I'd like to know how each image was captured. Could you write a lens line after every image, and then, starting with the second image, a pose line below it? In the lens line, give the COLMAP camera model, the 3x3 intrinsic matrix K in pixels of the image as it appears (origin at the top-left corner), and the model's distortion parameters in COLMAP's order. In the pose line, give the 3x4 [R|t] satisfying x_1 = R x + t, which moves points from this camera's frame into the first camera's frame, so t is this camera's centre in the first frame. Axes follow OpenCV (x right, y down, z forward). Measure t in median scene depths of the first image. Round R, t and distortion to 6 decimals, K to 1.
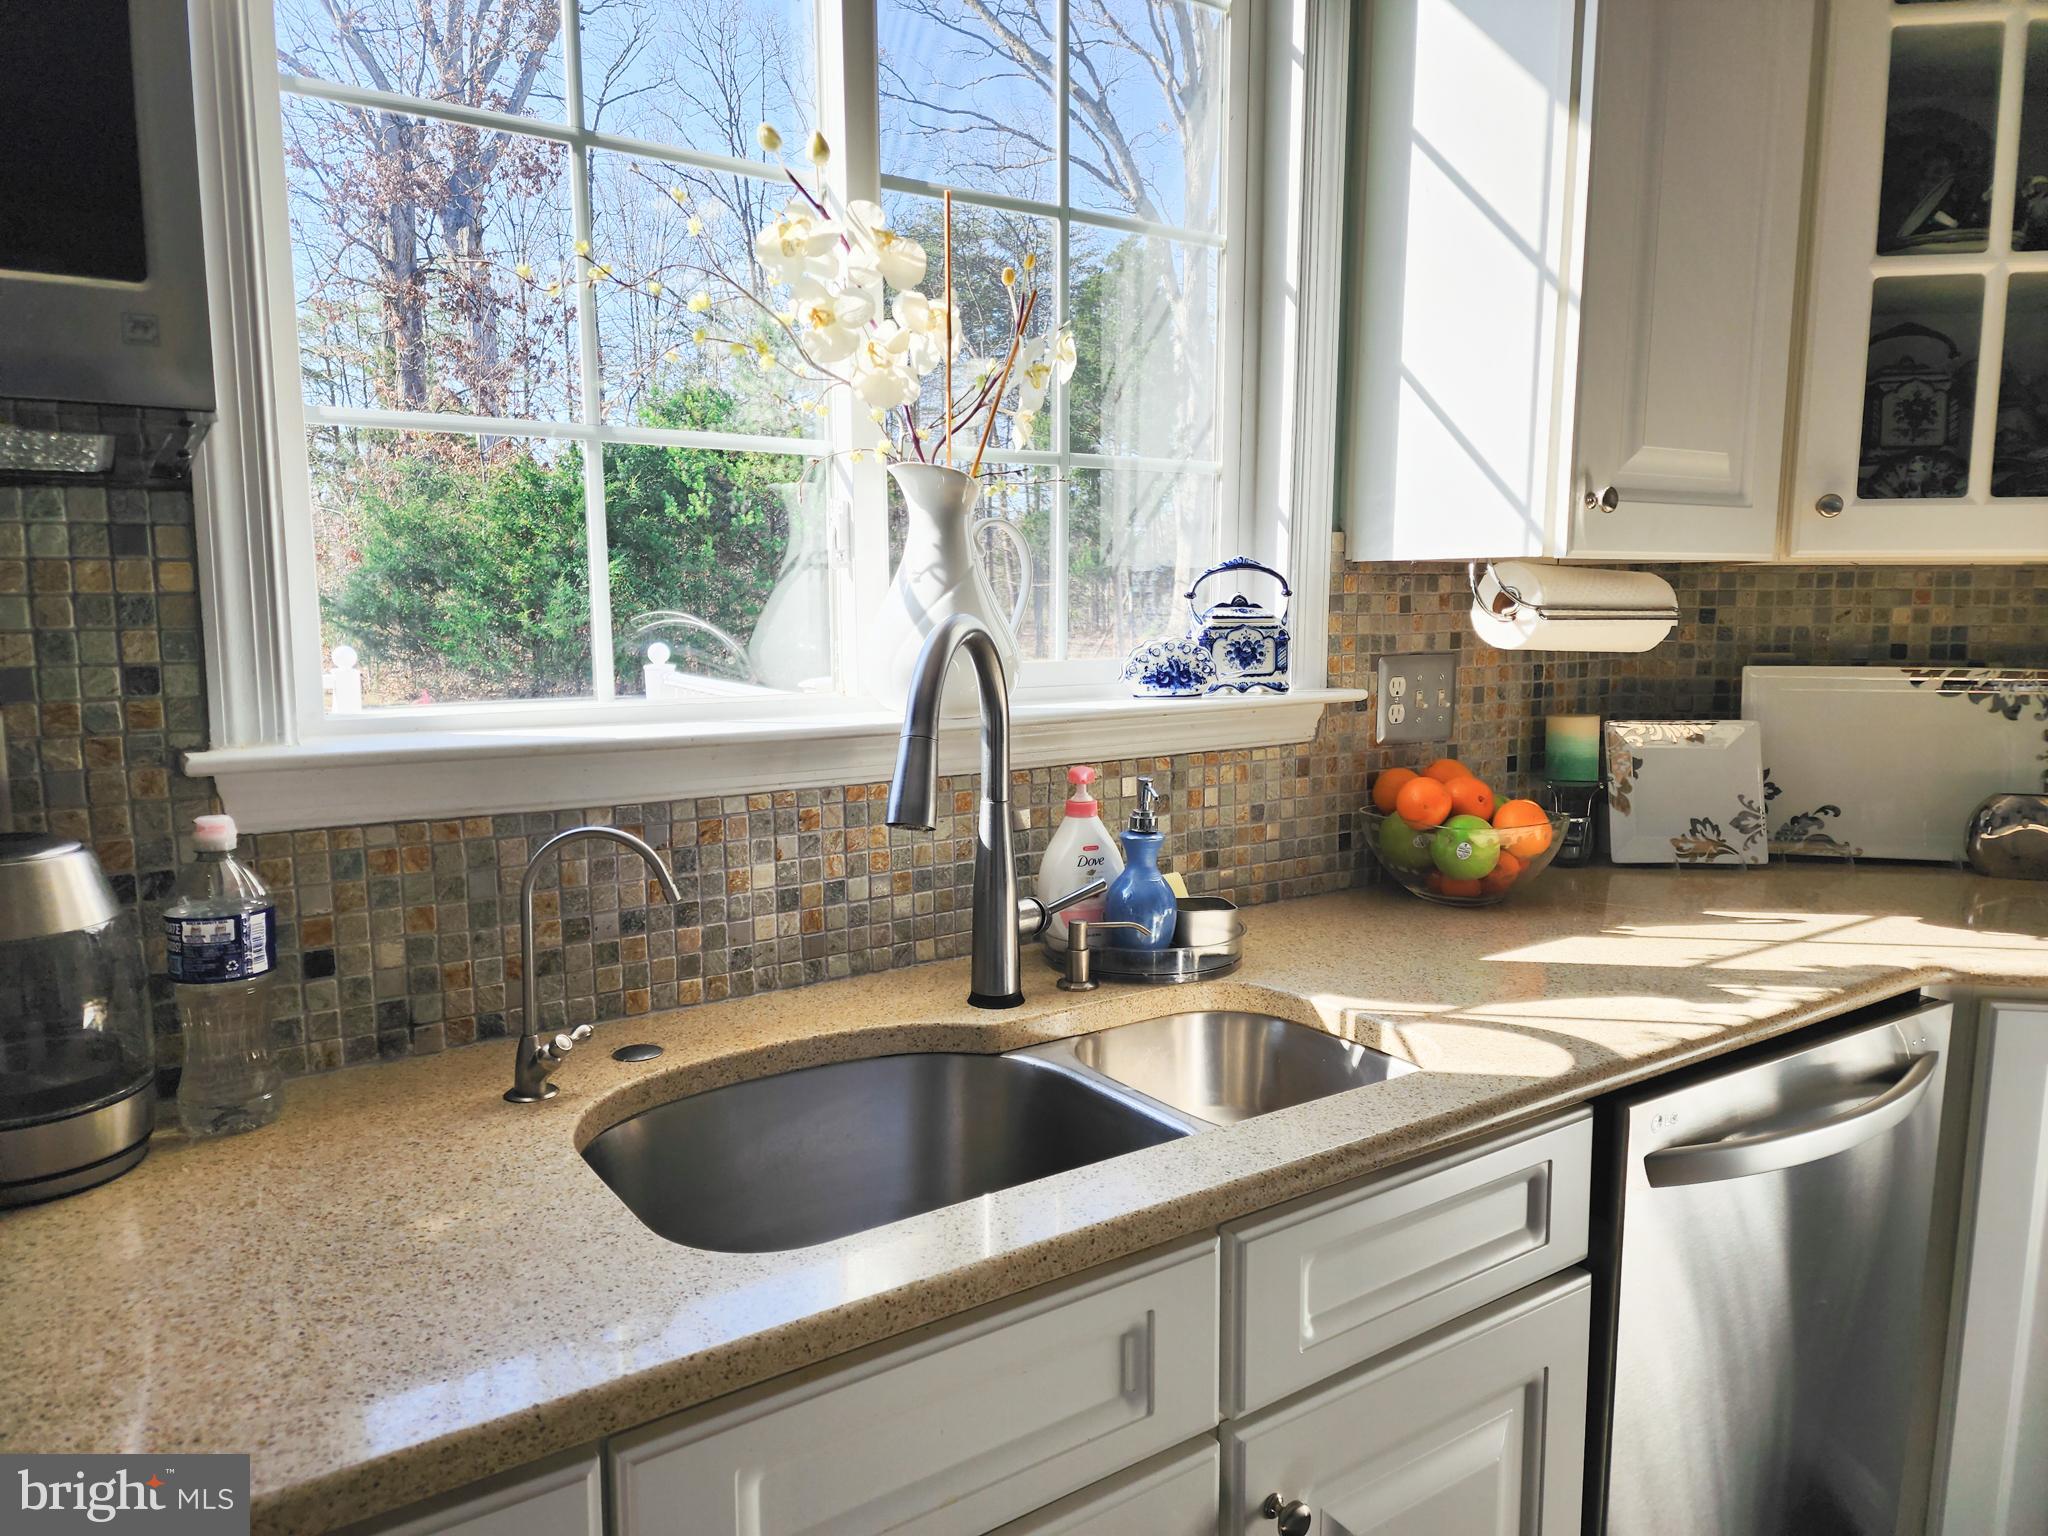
lens RADIAL K [[1358.6, 0, 996.9], [0, 1358.6, 776.2], [0, 0, 1]] dist [0.079910, -0.077206]
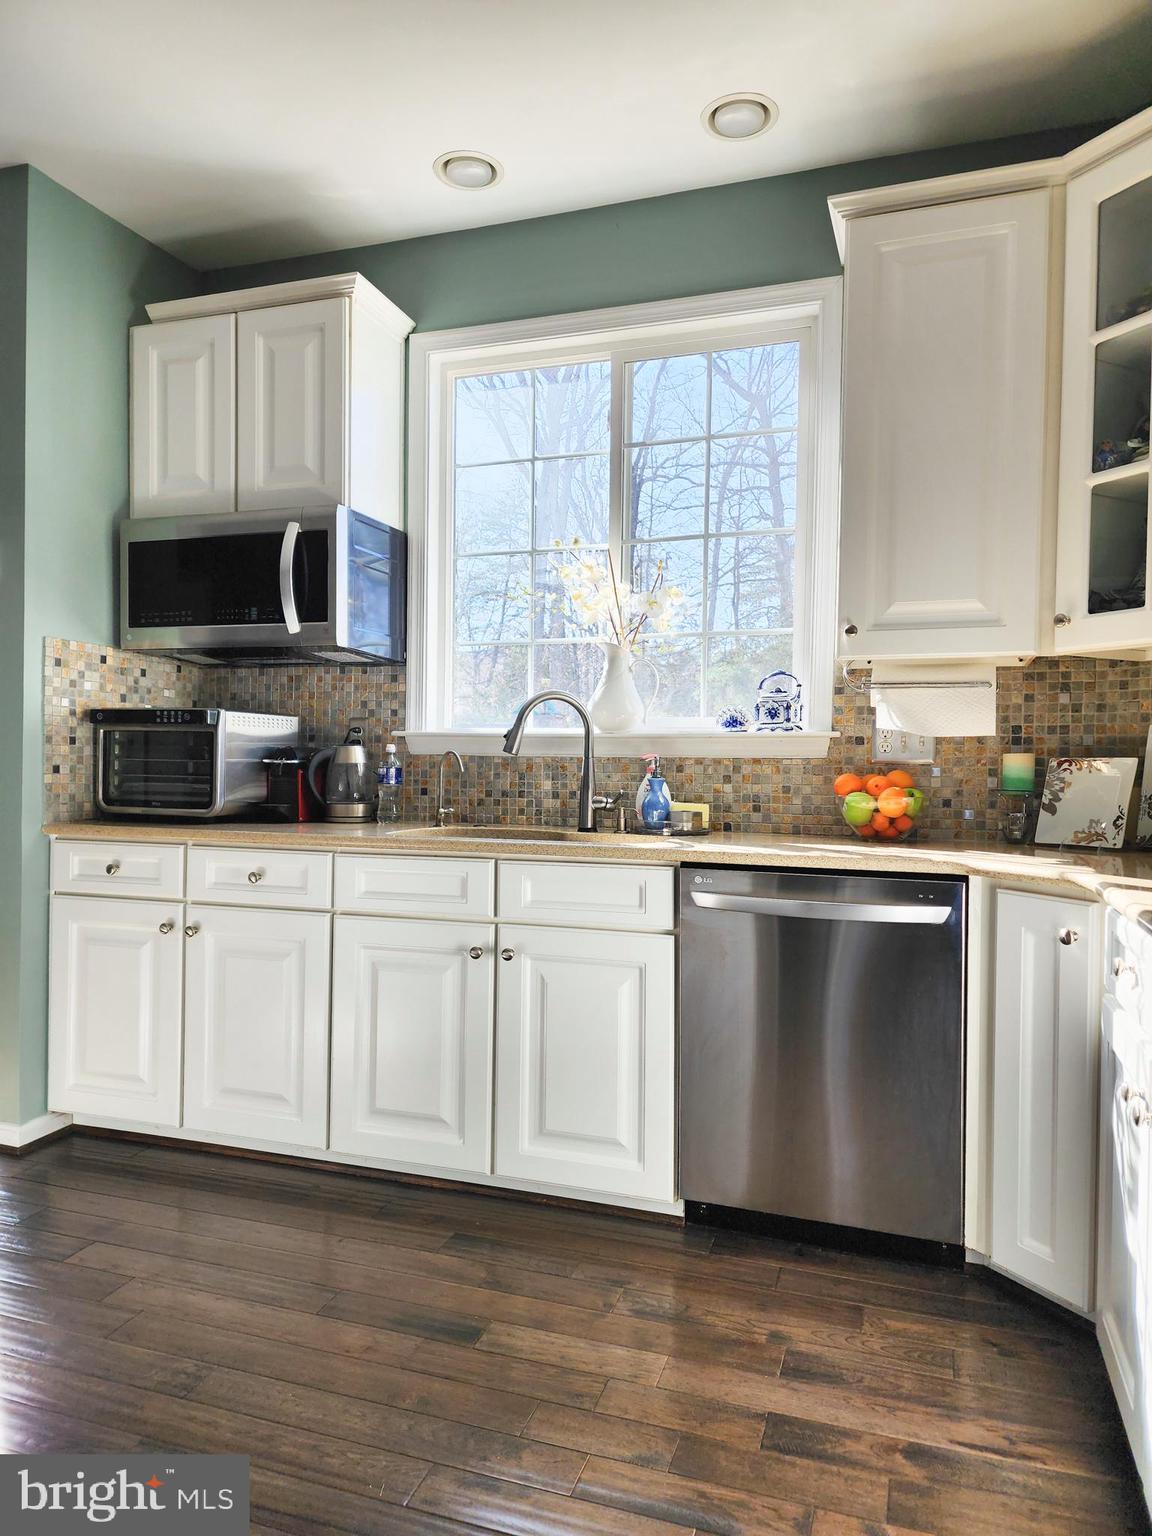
lens RADIAL K [[1018.9, 0, 569.0], [0, 1018.9, 778.8], [0, 0, 1]] dist [0.079910, -0.077206]
pose [[0.604460, 0.023924, -0.796276, 1.277041], [-0.117693, 0.991262, -0.059560, 0.147533], [0.787893, 0.129717, 0.601994, -0.222826]]
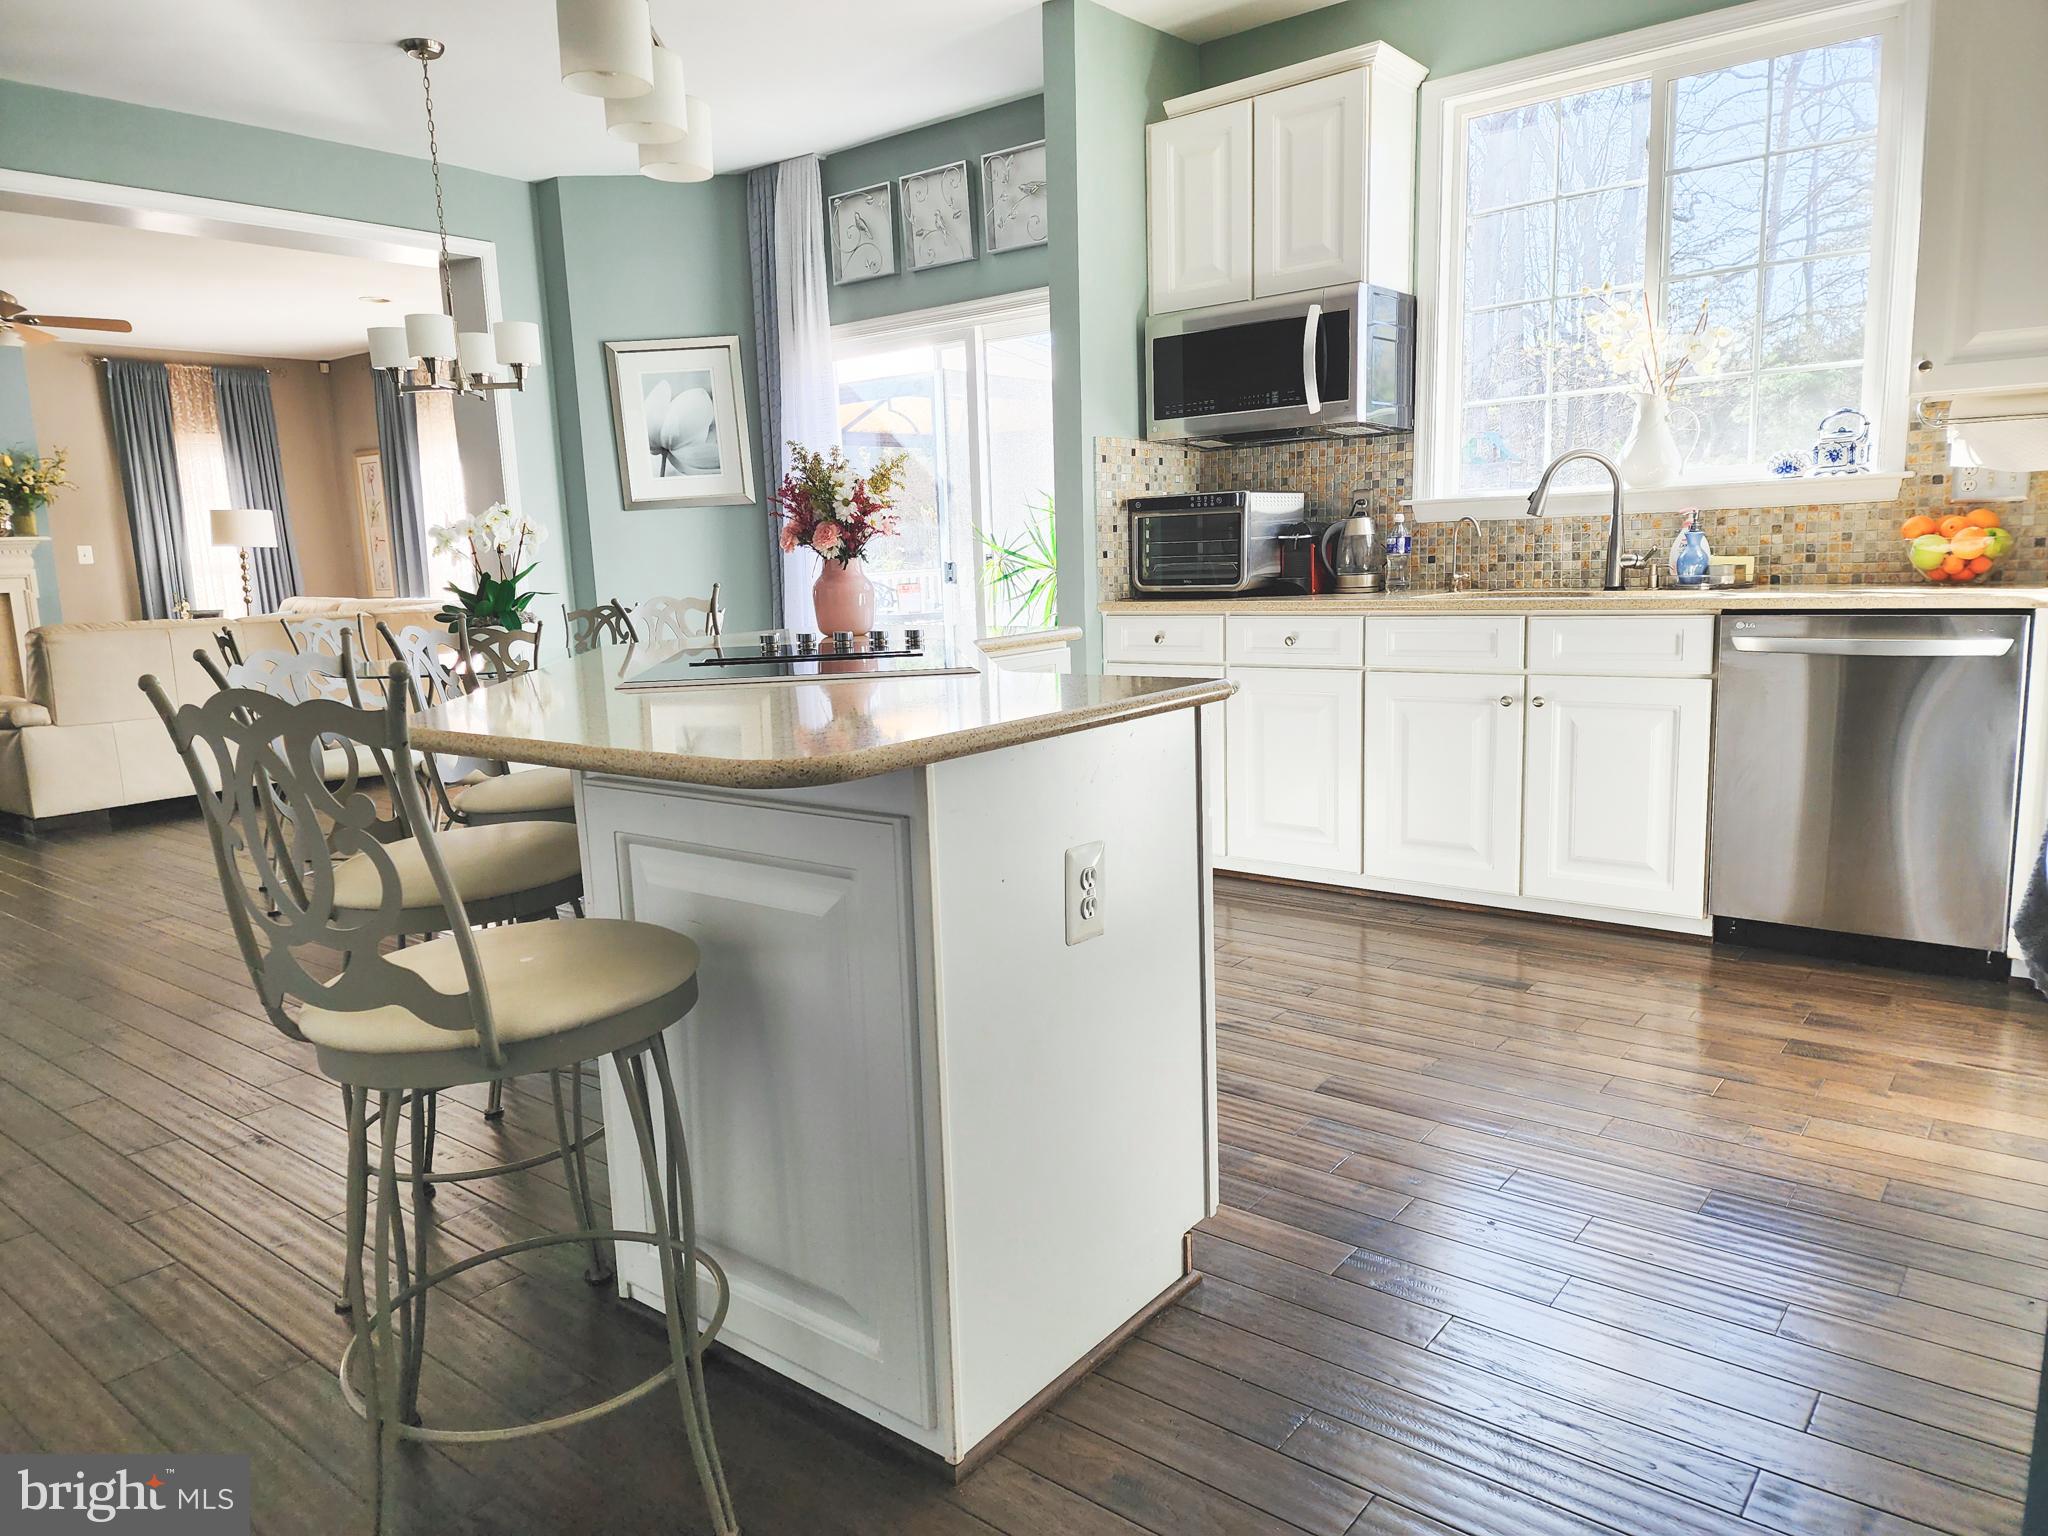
lens RADIAL K [[1358.6, 0, 1010.4], [0, 1358.6, 773.3], [0, 0, 1]] dist [0.079910, -0.077206]
pose [[0.295145, 0.149415, -0.943697, 1.845884], [-0.088120, 0.987744, 0.128829, 0.221822], [0.951380, 0.045136, 0.304694, -0.792124]]
